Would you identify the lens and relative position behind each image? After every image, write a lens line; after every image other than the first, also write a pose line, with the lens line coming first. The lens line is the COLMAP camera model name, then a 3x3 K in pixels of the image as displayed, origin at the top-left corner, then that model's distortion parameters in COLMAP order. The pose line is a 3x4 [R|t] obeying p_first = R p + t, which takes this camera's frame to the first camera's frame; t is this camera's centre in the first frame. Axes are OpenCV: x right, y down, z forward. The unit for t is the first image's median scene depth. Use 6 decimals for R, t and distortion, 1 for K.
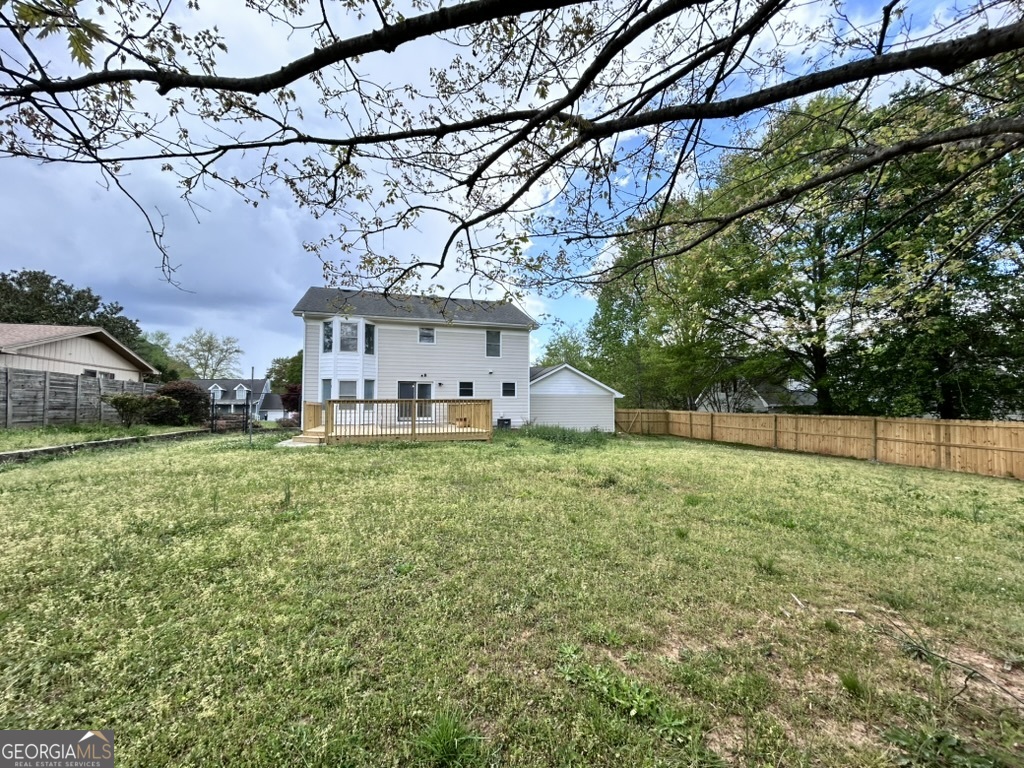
lens RADIAL K [[414.4, 0, 512.0], [0, 414.4, 384.0], [0, 0, 1]] dist [-0.000381, -0.000008]
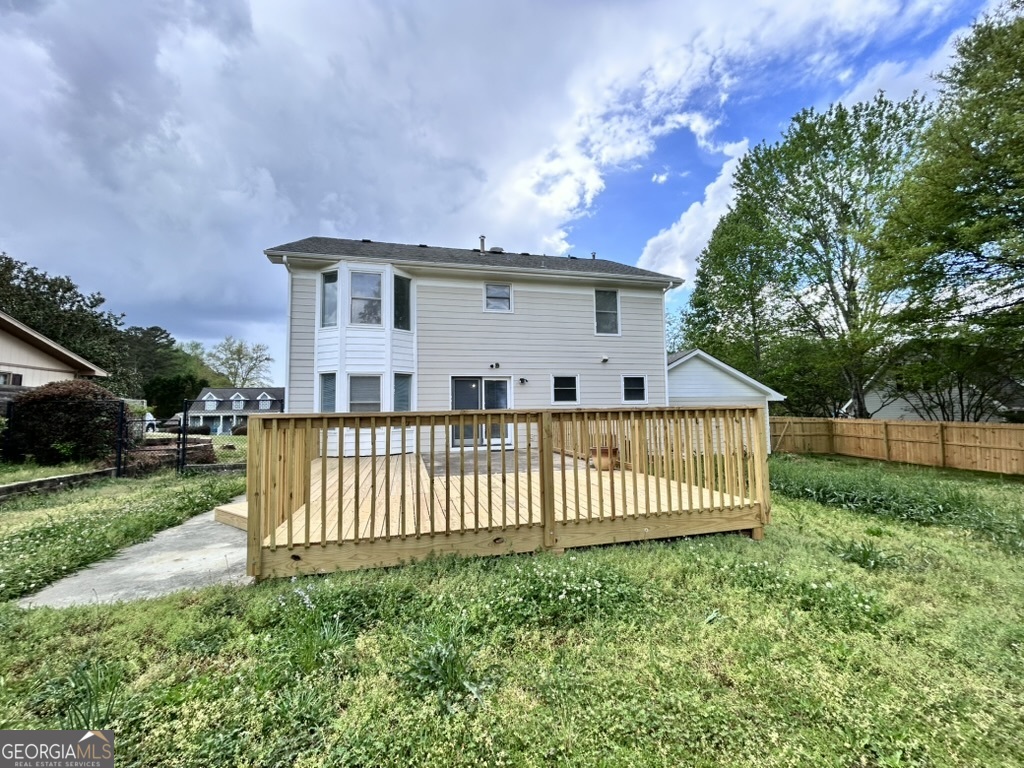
lens RADIAL K [[414.4, 0, 512.0], [0, 414.4, 384.0], [0, 0, 1]] dist [-0.000381, -0.000008]
pose [[0.997274, -0.017322, -0.071730, -0.139915], [0.016257, 0.999749, -0.015407, 0.013000], [0.071979, 0.014199, 0.997305, 0.402662]]
